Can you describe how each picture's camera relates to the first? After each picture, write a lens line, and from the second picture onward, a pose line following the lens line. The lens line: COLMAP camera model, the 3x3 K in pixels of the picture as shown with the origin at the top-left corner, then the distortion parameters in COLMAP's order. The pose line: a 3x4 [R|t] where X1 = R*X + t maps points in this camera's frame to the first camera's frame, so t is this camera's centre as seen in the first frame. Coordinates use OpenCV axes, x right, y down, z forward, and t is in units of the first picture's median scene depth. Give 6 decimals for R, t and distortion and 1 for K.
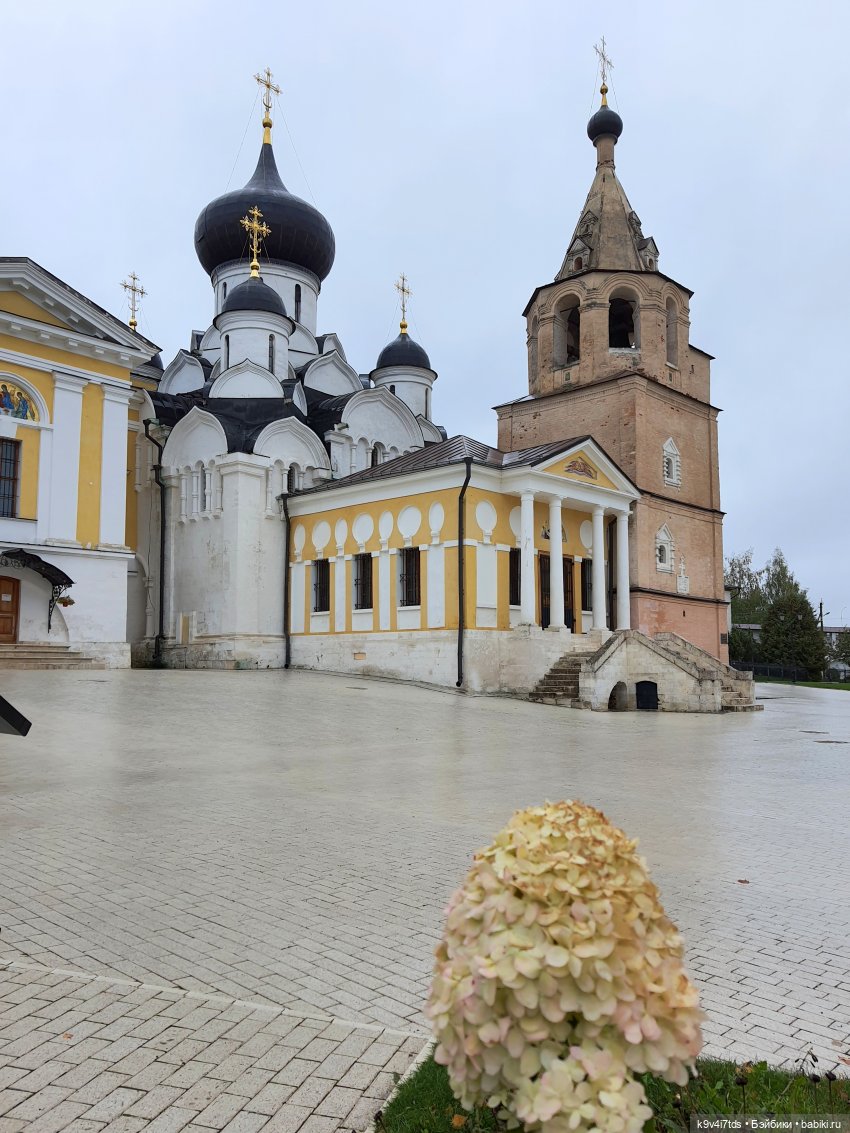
lens RADIAL K [[908.6, 0, 428.2], [0, 908.6, 559.2], [0, 0, 1]] dist [0.058930, -0.063012]
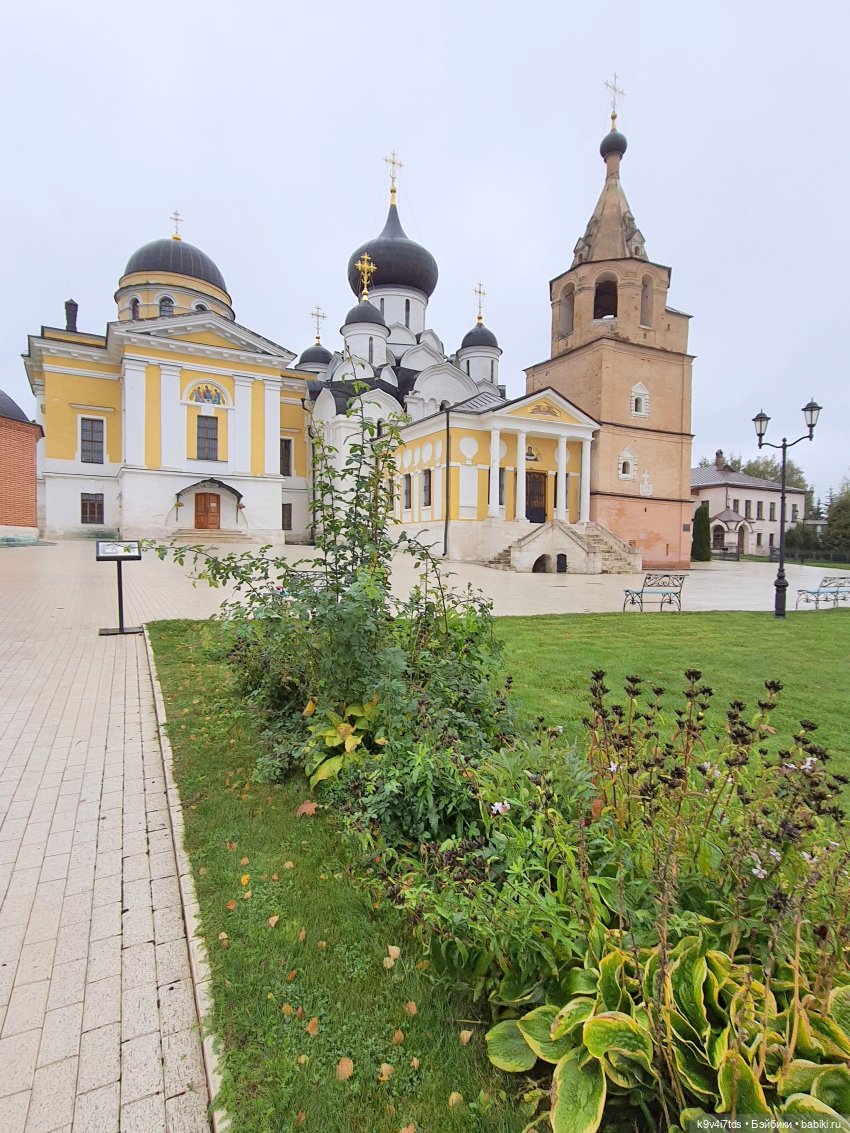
lens RADIAL K [[624.2, 0, 417.6], [0, 624.2, 557.2], [0, 0, 1]] dist [0.008843, 0.003807]
pose [[0.937878, 0.011408, -0.346779, 0.293027], [0.029942, 0.993070, 0.113649, 0.012754], [0.345672, -0.116972, 0.931036, -0.023298]]
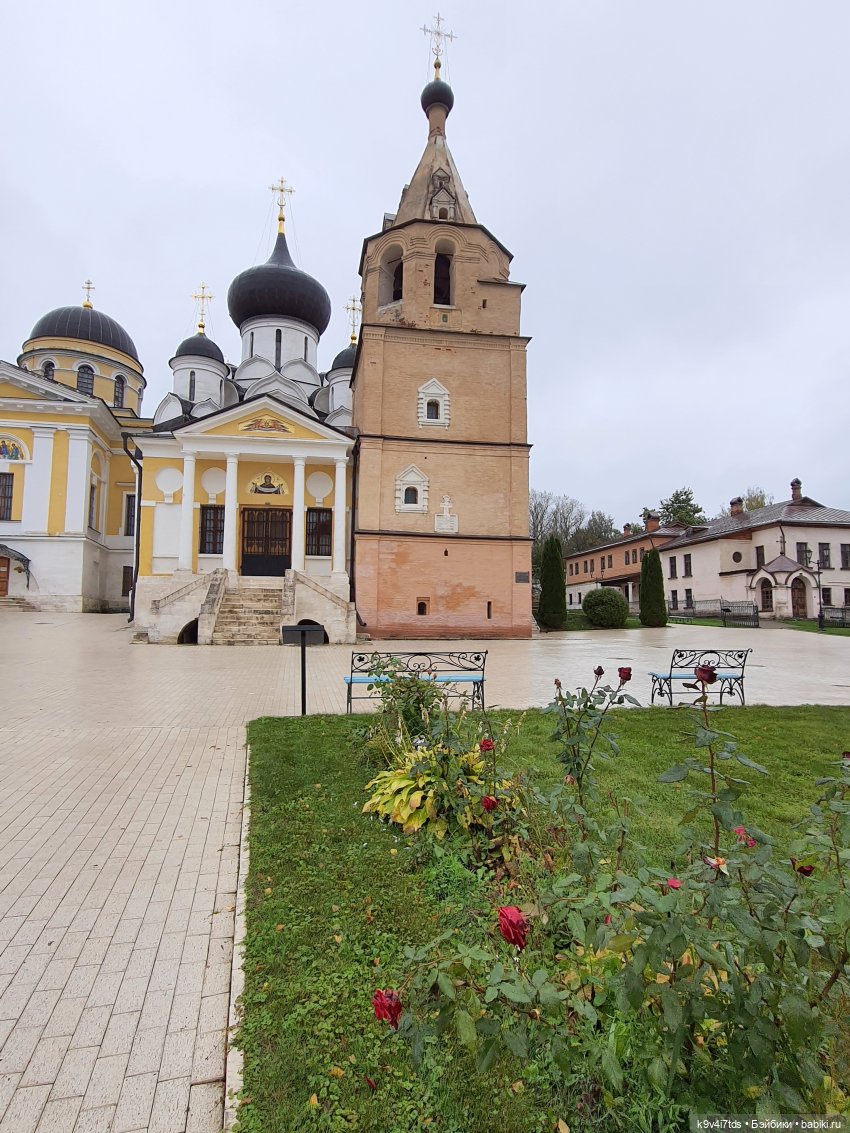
lens RADIAL K [[639.6, 0, 423.5], [0, 639.6, 568.2], [0, 0, 1]] dist [0.000270, 0.005374]
pose [[0.797632, -0.054154, -0.600708, 0.693412], [0.069415, 0.997585, 0.002238, 0.074714], [0.599136, -0.043483, 0.799465, 0.440950]]
